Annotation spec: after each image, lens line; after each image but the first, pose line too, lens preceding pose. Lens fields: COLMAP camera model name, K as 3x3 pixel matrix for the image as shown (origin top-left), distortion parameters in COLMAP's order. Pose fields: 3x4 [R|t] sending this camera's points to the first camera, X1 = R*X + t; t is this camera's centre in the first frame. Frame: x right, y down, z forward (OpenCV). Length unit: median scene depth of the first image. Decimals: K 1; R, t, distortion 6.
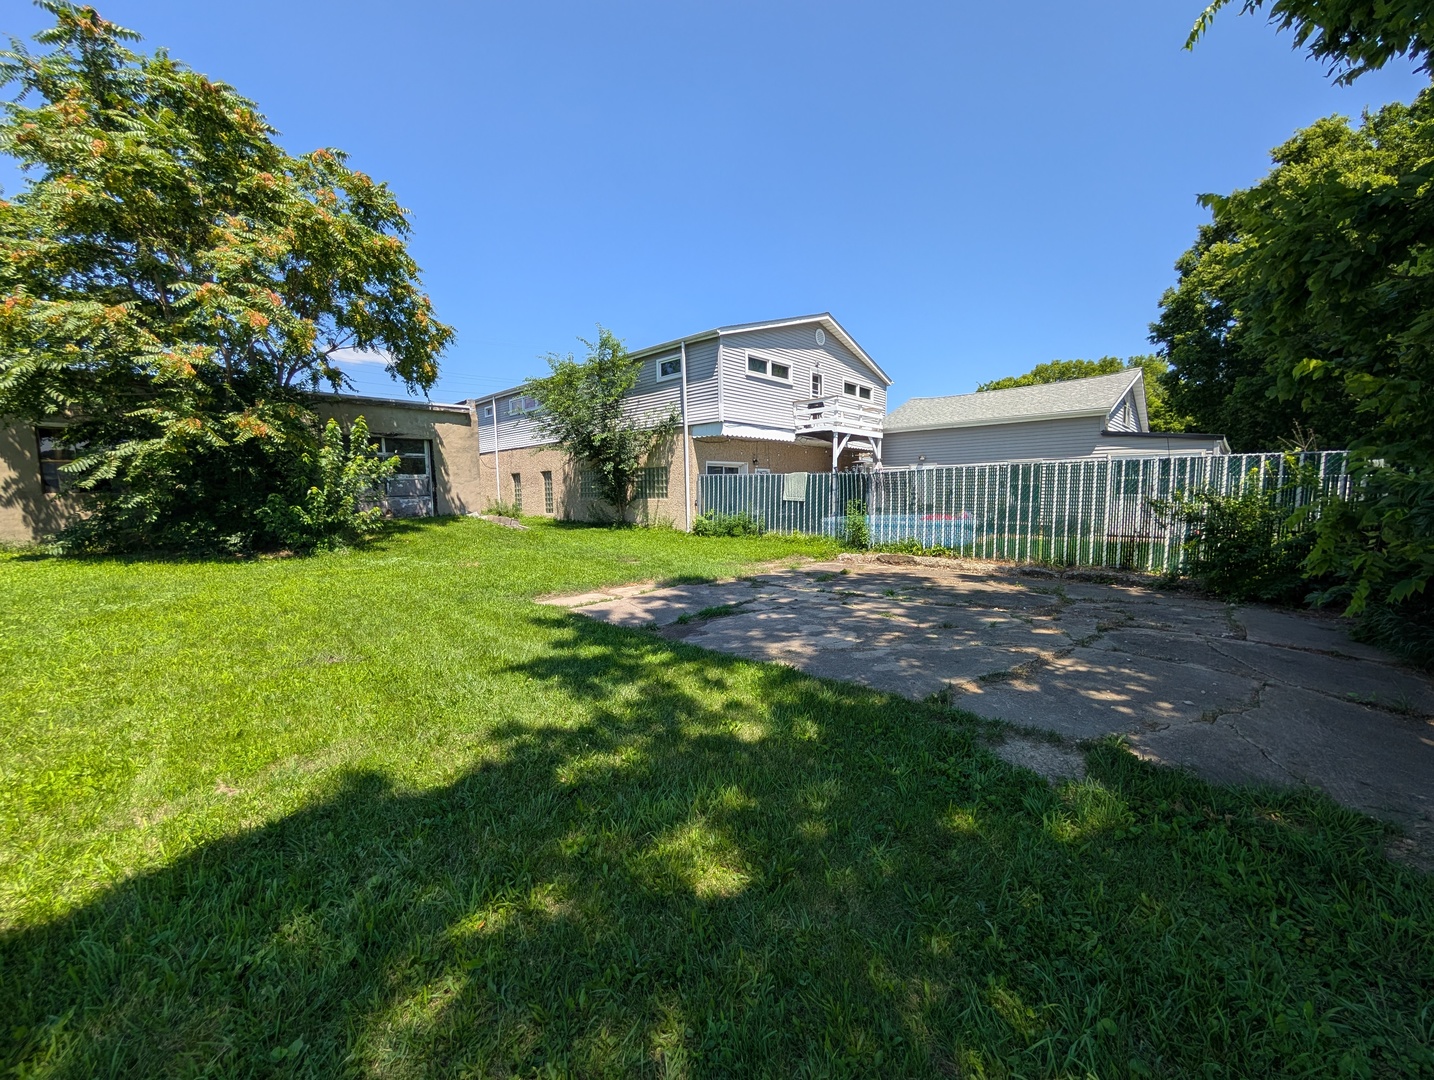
lens RADIAL K [[544.4, 0, 717.0], [0, 544.4, 540.0], [0, 0, 1]] dist [0.000006, 0.000023]
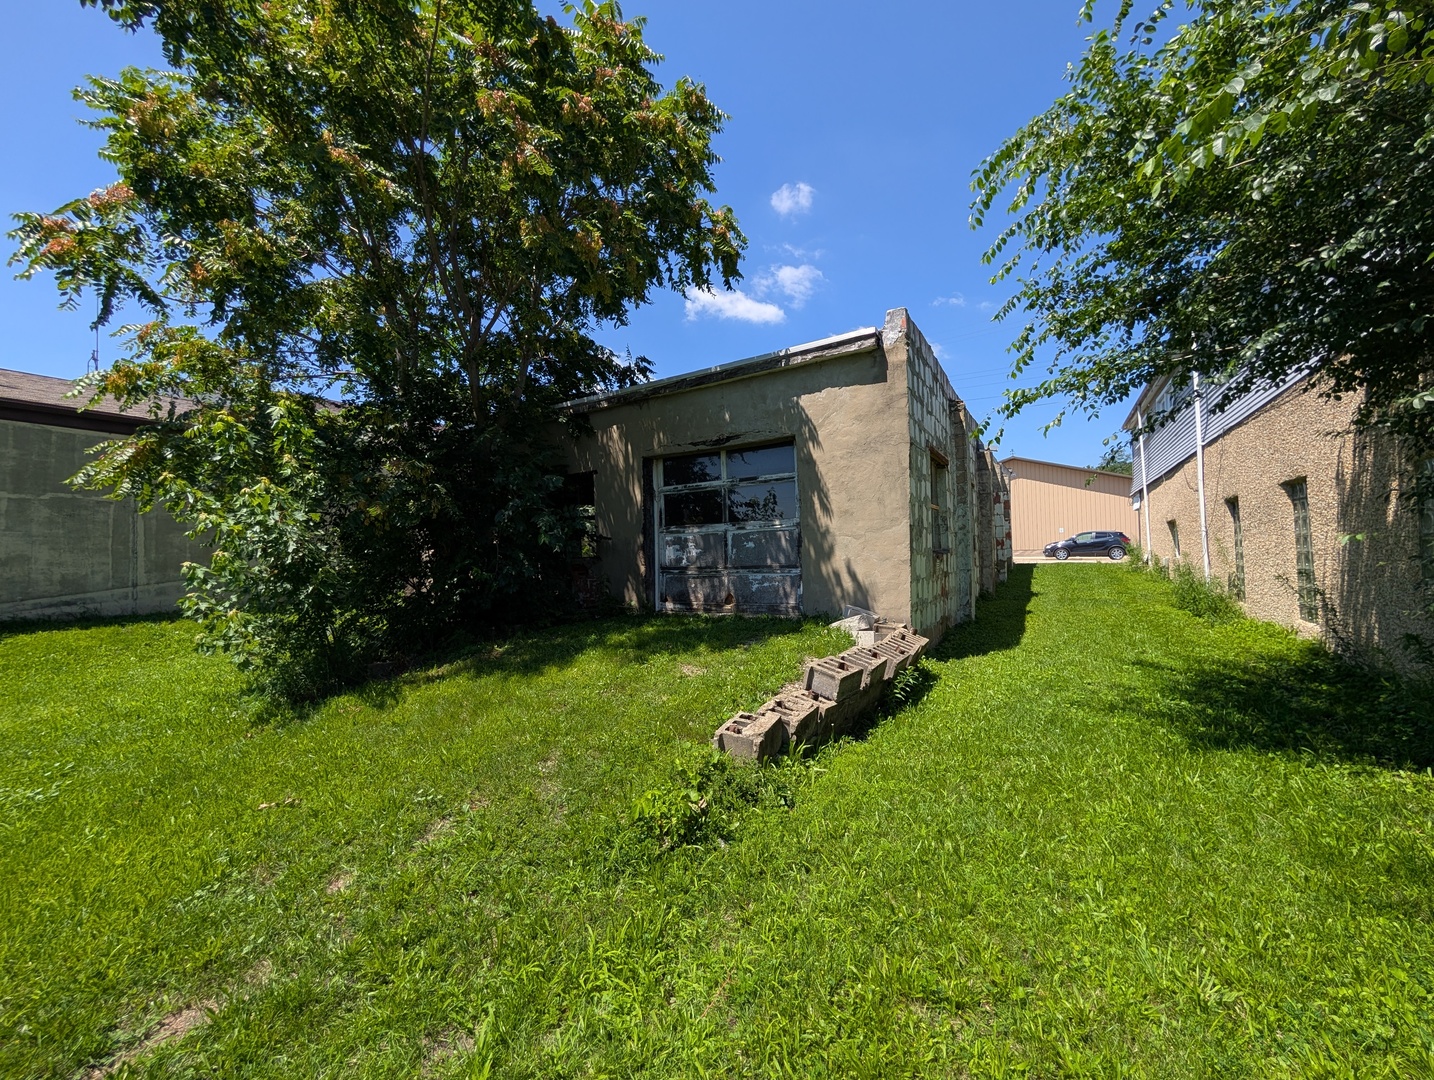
lens RADIAL K [[544.4, 0, 717.0], [0, 544.4, 540.0], [0, 0, 1]] dist [0.000006, 0.000023]
pose [[0.210830, -0.024863, -0.977207, -0.121784], [-0.063620, 0.997208, -0.039097, -0.080773], [0.975450, 0.070413, 0.208660, 0.843188]]
